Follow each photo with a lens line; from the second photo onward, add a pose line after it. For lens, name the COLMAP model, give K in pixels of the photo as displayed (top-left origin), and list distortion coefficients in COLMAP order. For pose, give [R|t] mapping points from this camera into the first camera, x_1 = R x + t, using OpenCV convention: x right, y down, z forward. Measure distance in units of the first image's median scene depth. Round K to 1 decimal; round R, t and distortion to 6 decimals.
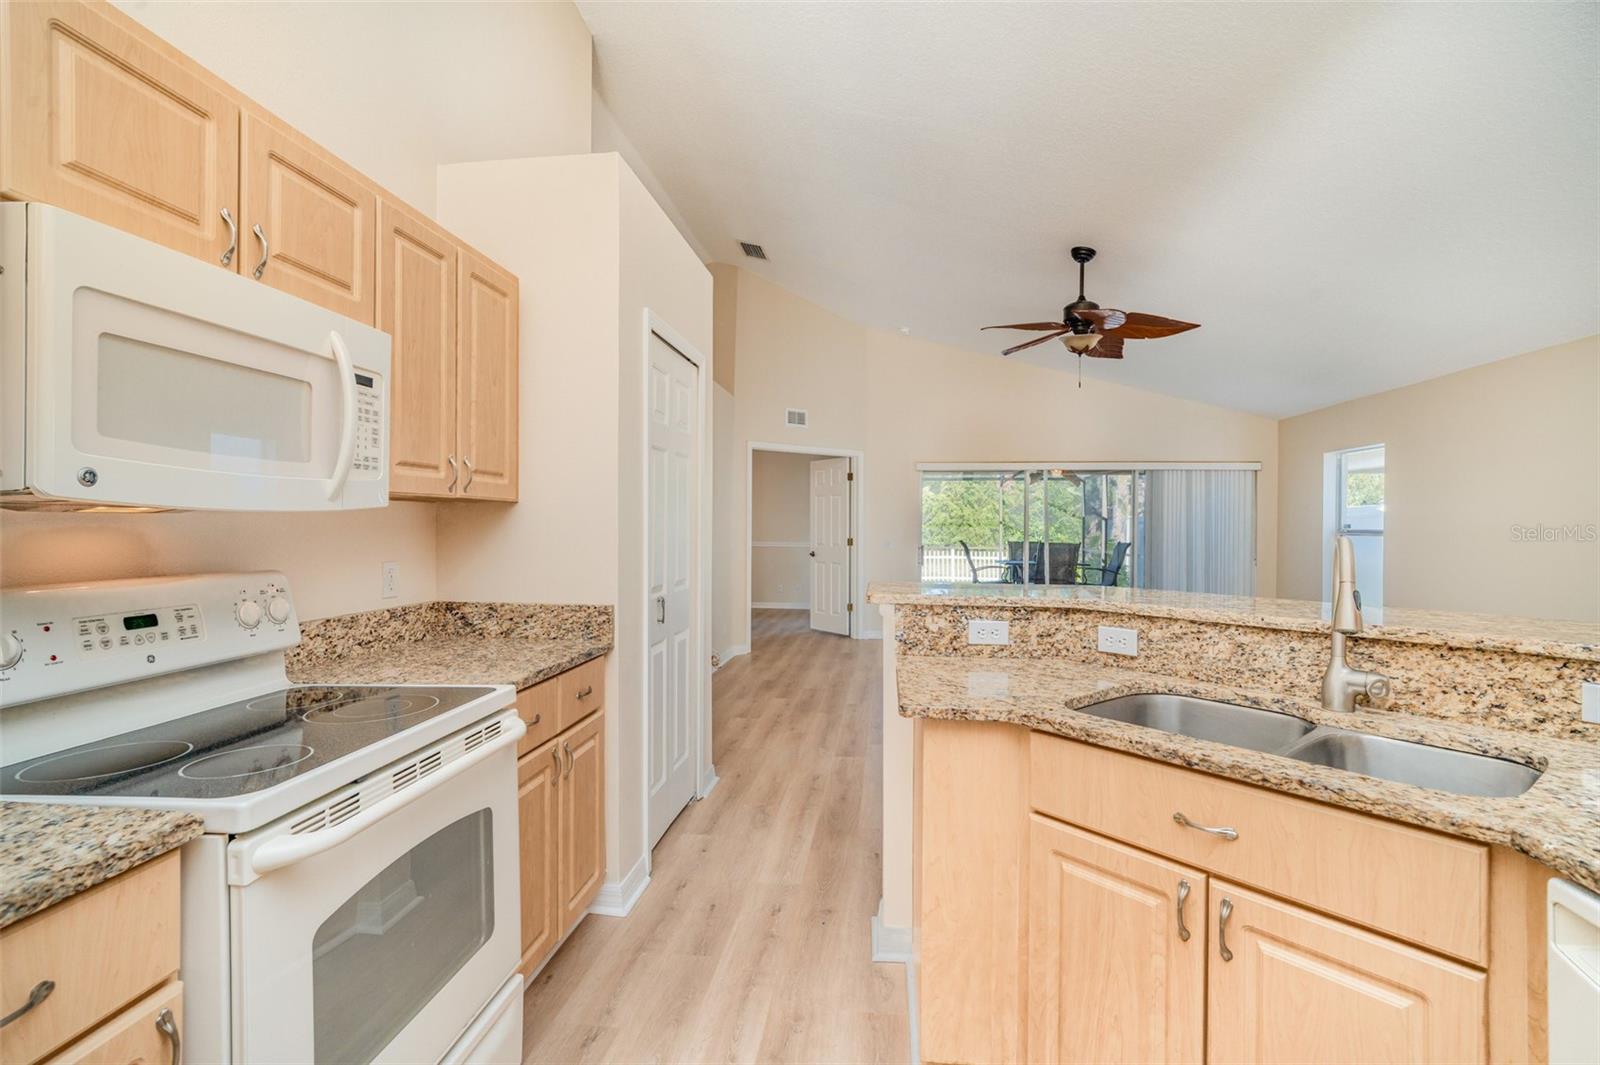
lens RADIAL K [[752.1, 0, 807.0], [0, 752.1, 530.7], [0, 0, 1]] dist [-0.012653, 0.003849]
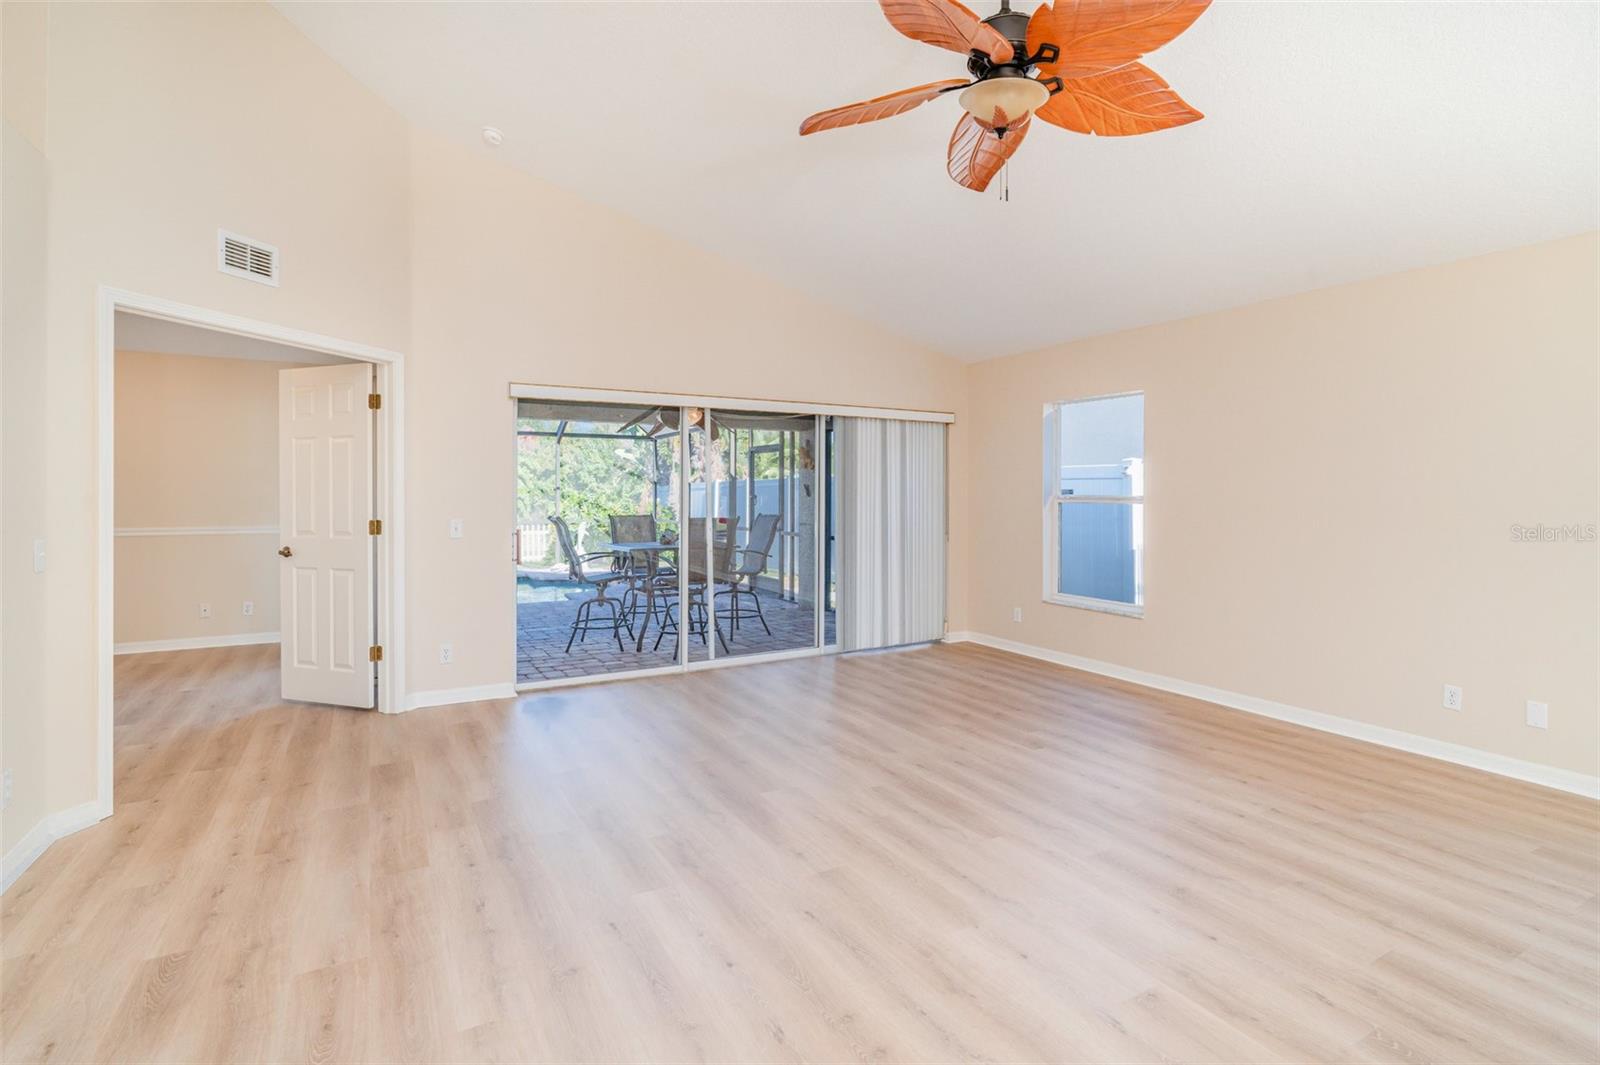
lens RADIAL K [[752.1, 0, 806.5], [0, 752.1, 490.9], [0, 0, 1]] dist [-0.012653, 0.003849]
pose [[0.803248, -0.007392, 0.595599, -0.011937], [0.011574, 0.999928, -0.003198, -0.005007], [-0.595533, 0.009462, 0.803275, 0.420194]]
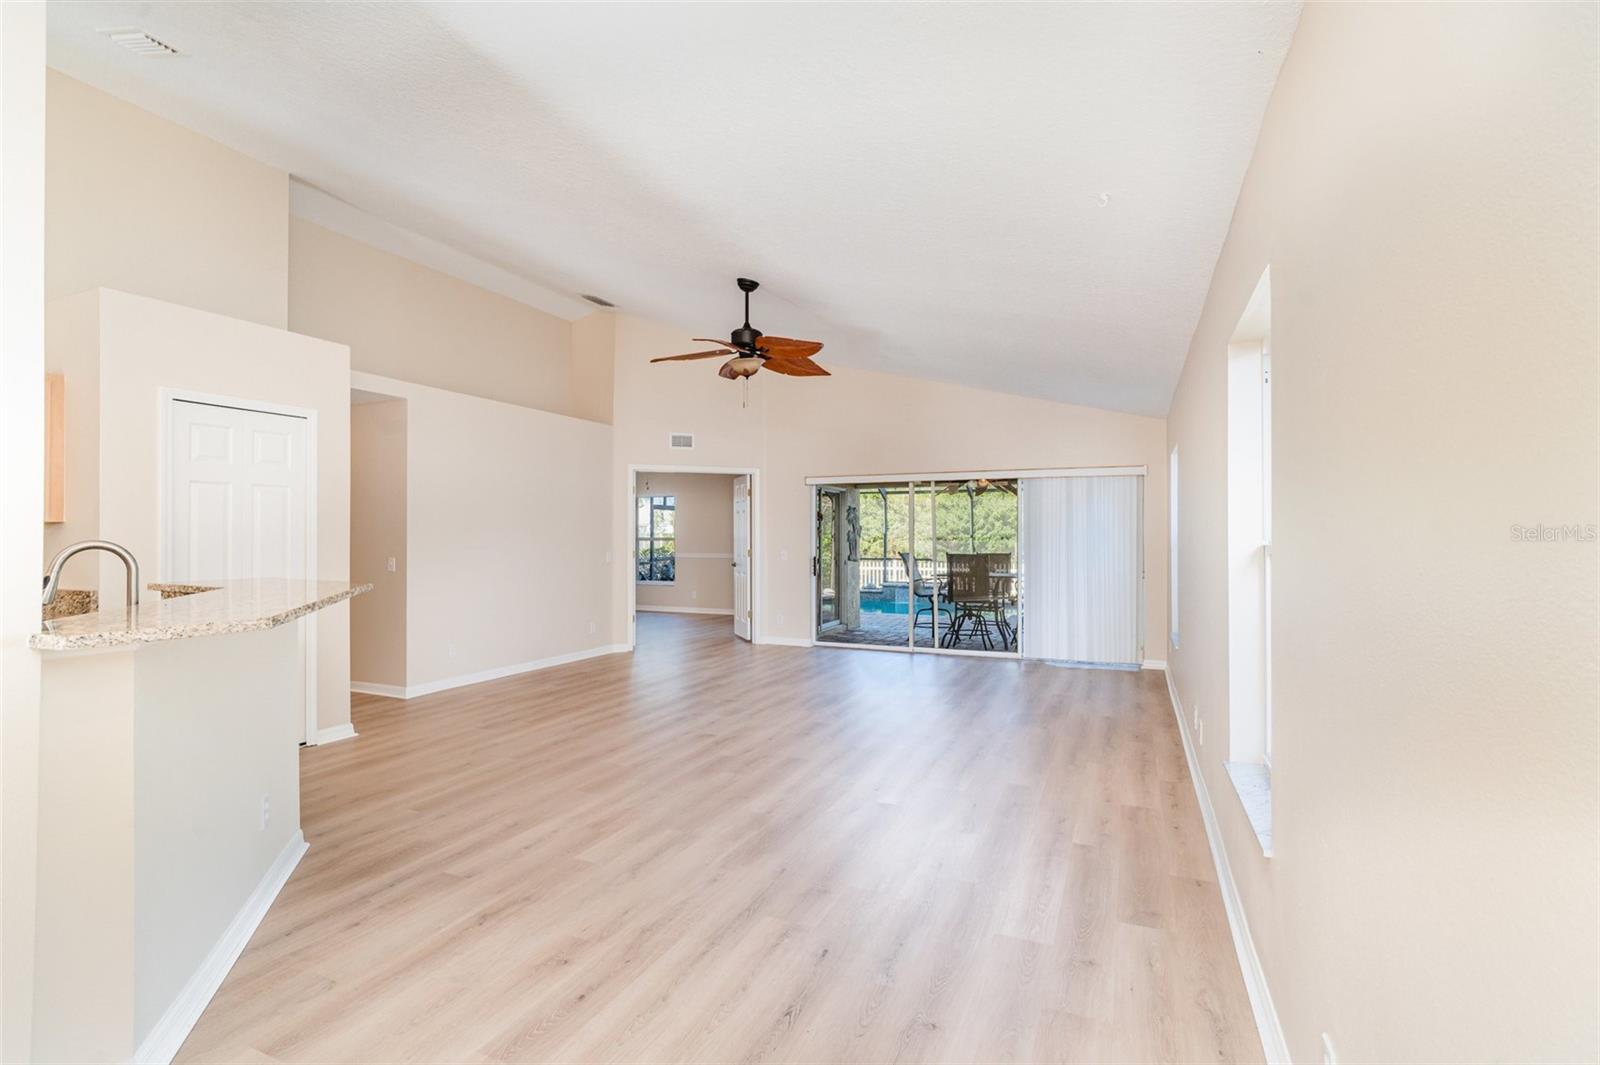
lens RADIAL K [[752.1, 0, 813.1], [0, 752.1, 528.0], [0, 0, 1]] dist [-0.012653, 0.003849]
pose [[0.958595, -0.012129, -0.284514, 0.463531], [0.005260, 0.999676, -0.024896, 0.006359], [0.284724, 0.022368, 0.958348, -0.005605]]
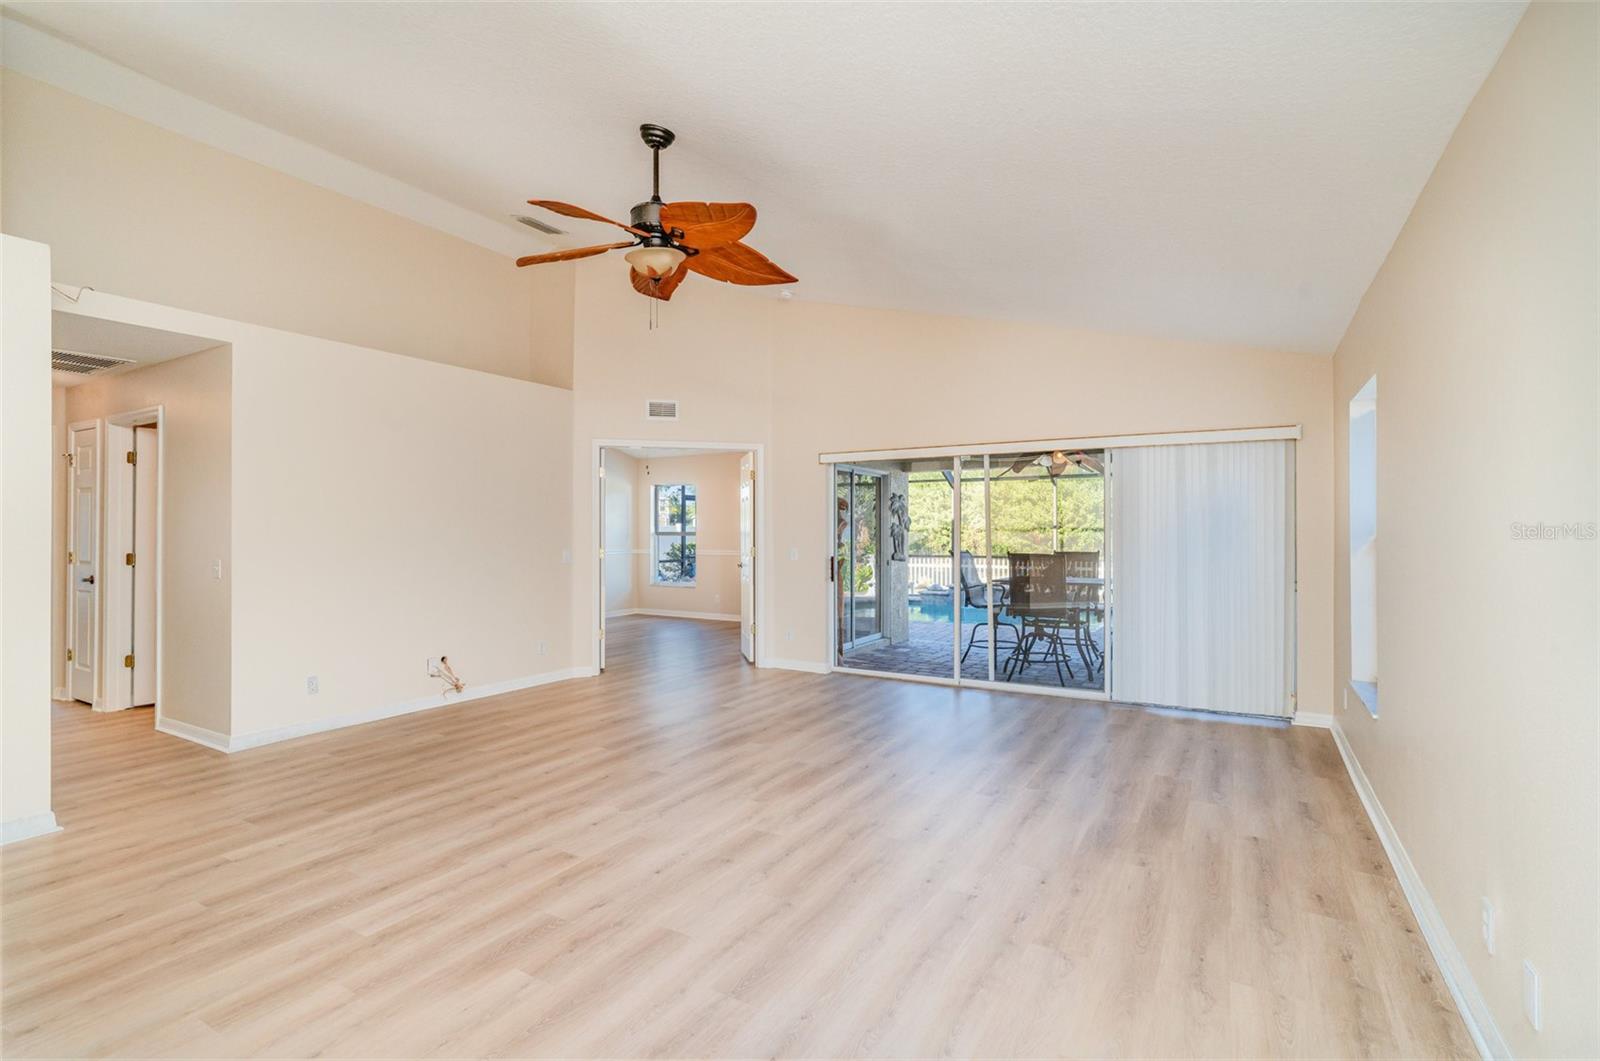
lens RADIAL K [[752.1, 0, 814.0], [0, 752.1, 526.3], [0, 0, 1]] dist [-0.012653, 0.003849]
pose [[0.919054, -0.012791, -0.393924, 0.467211], [0.005014, 0.999772, -0.020763, 0.004211], [0.394100, 0.017107, 0.918908, 0.257758]]
